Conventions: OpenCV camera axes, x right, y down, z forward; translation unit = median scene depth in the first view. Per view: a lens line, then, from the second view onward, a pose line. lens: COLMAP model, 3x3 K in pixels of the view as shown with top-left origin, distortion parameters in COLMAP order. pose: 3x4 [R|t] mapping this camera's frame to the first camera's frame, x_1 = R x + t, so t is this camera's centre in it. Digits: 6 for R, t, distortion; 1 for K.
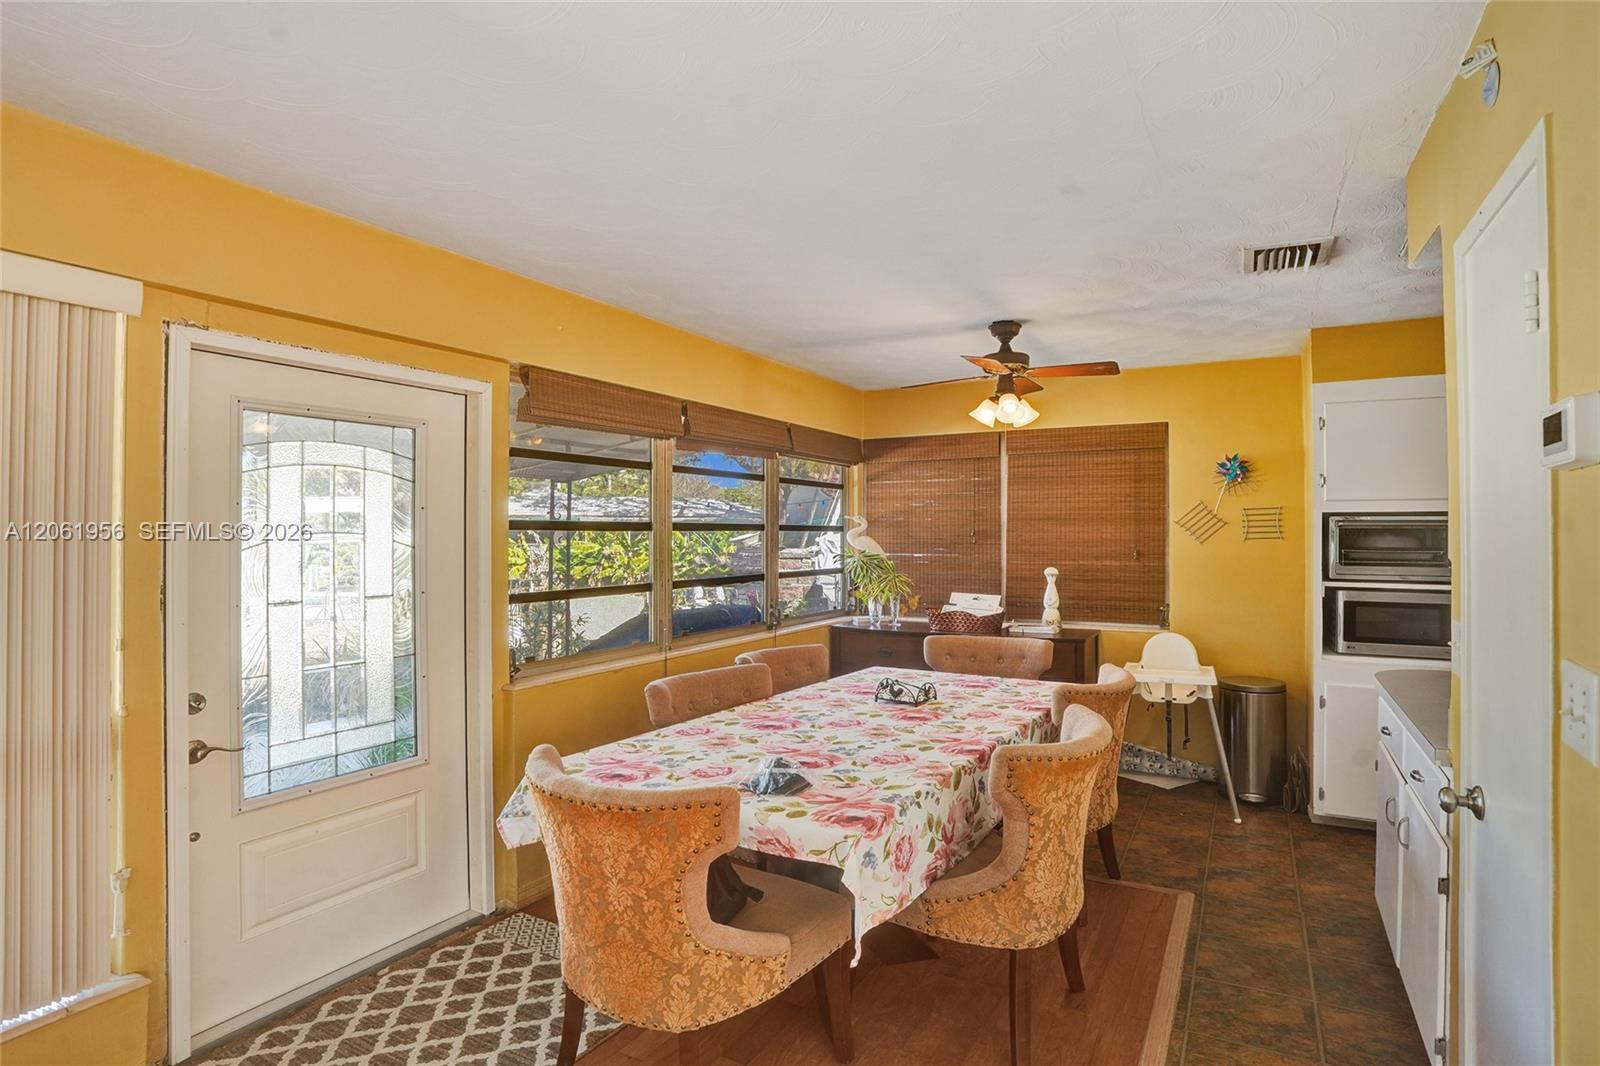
lens RADIAL K [[830.9, 0, 806.7], [0, 830.9, 525.3], [0, 0, 1]] dist [-0.069529, 0.028665]
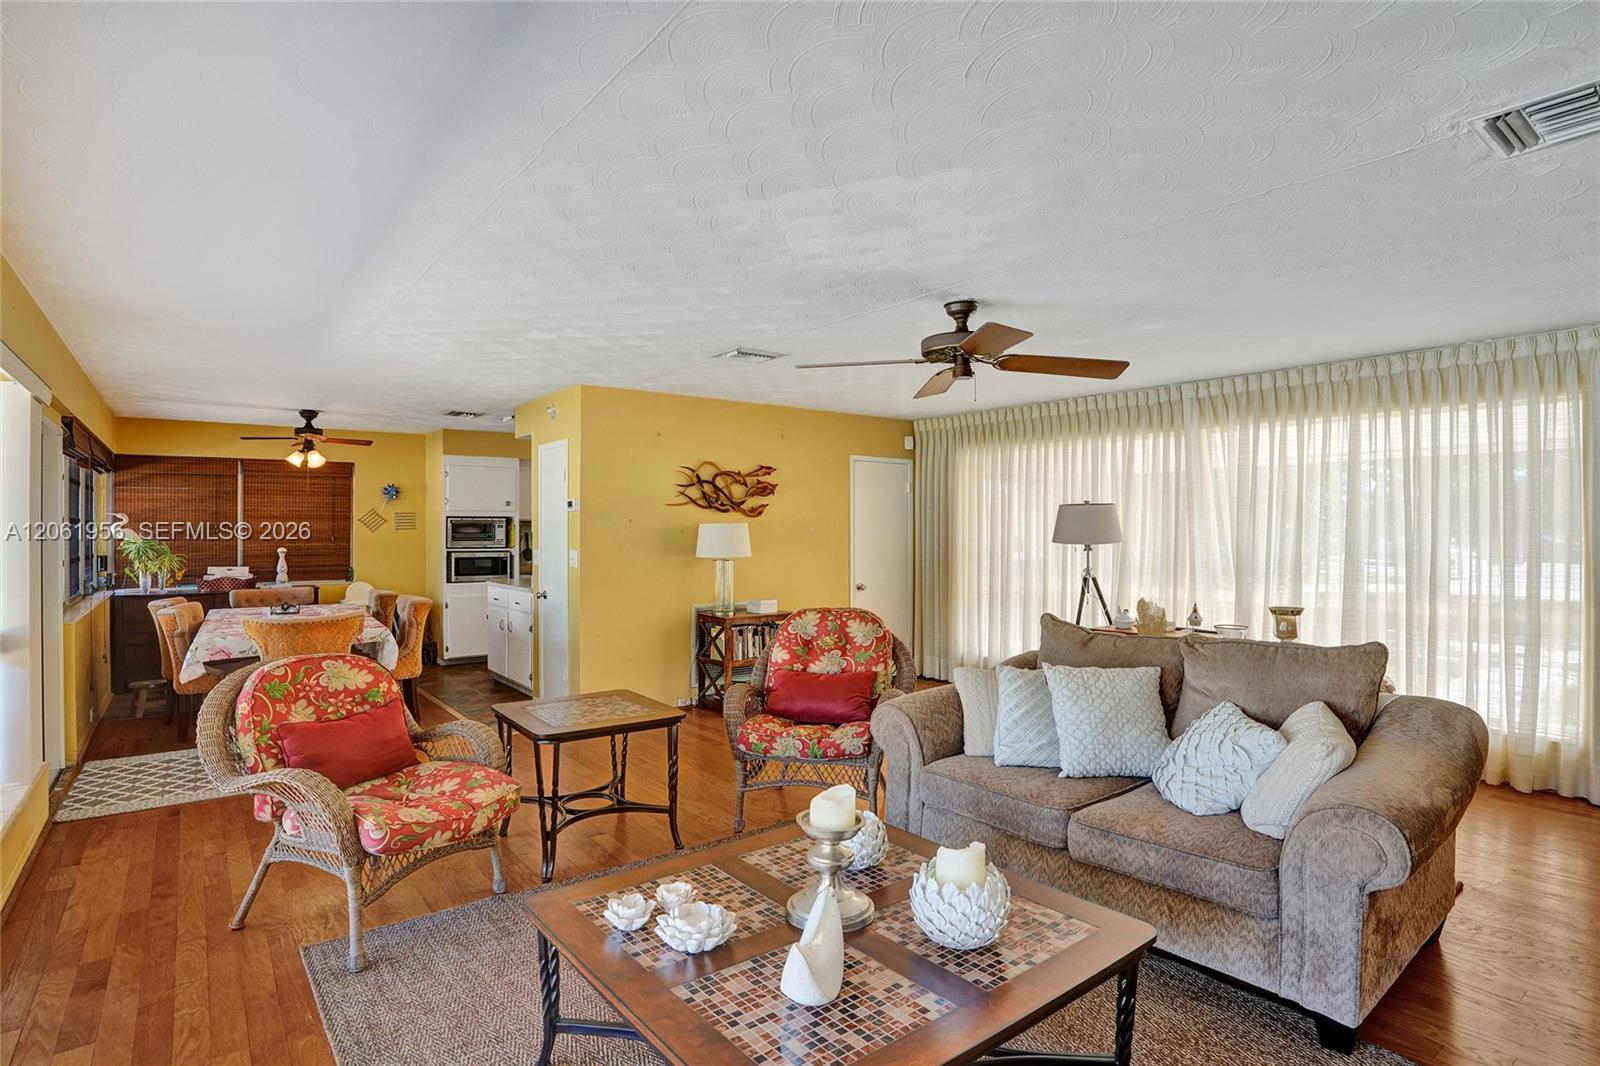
lens RADIAL K [[830.9, 0, 806.7], [0, 830.9, 525.3], [0, 0, 1]] dist [-0.069529, 0.028665]
pose [[0.400395, -0.000120, 0.916343, -0.792123], [-0.005870, 0.999979, 0.002696, -0.002624], [-0.916324, -0.006458, 0.400386, -0.600312]]
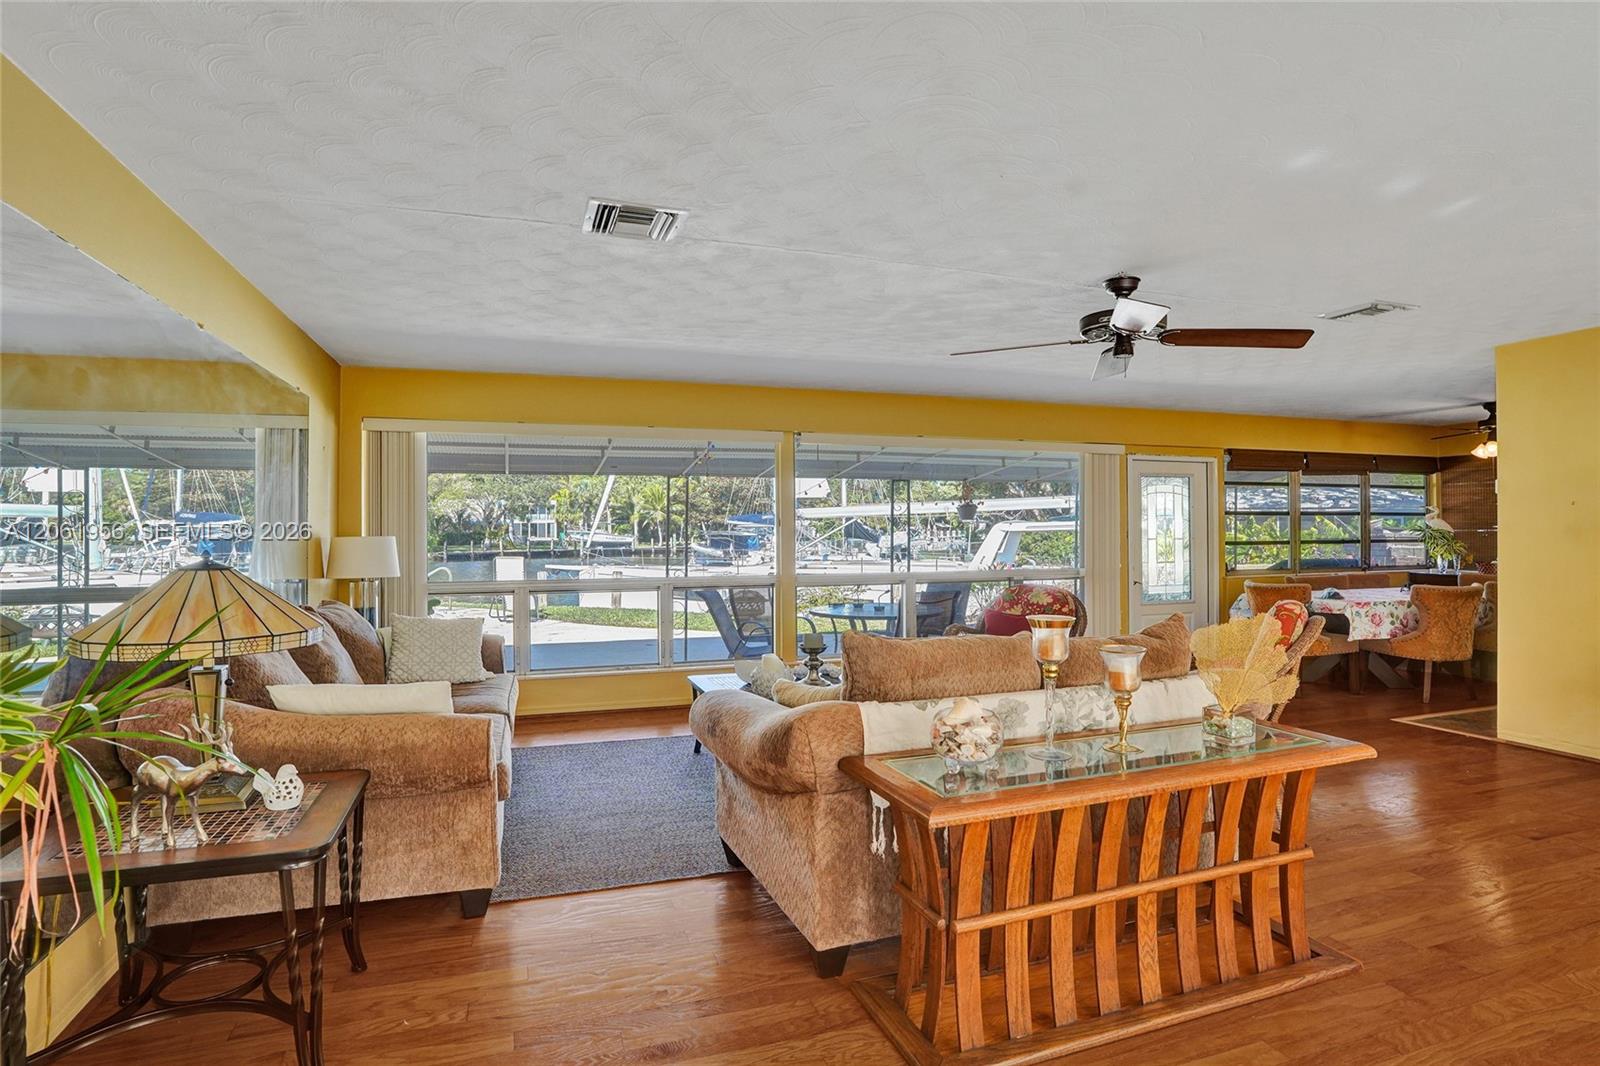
lens RADIAL K [[830.9, 0, 806.7], [0, 830.9, 525.3], [0, 0, 1]] dist [-0.069529, 0.028665]
pose [[0.741312, -0.003155, -0.671153, 0.252517], [0.007658, 0.999964, 0.003759, 0.013033], [0.671116, -0.007926, 0.741310, -1.168880]]
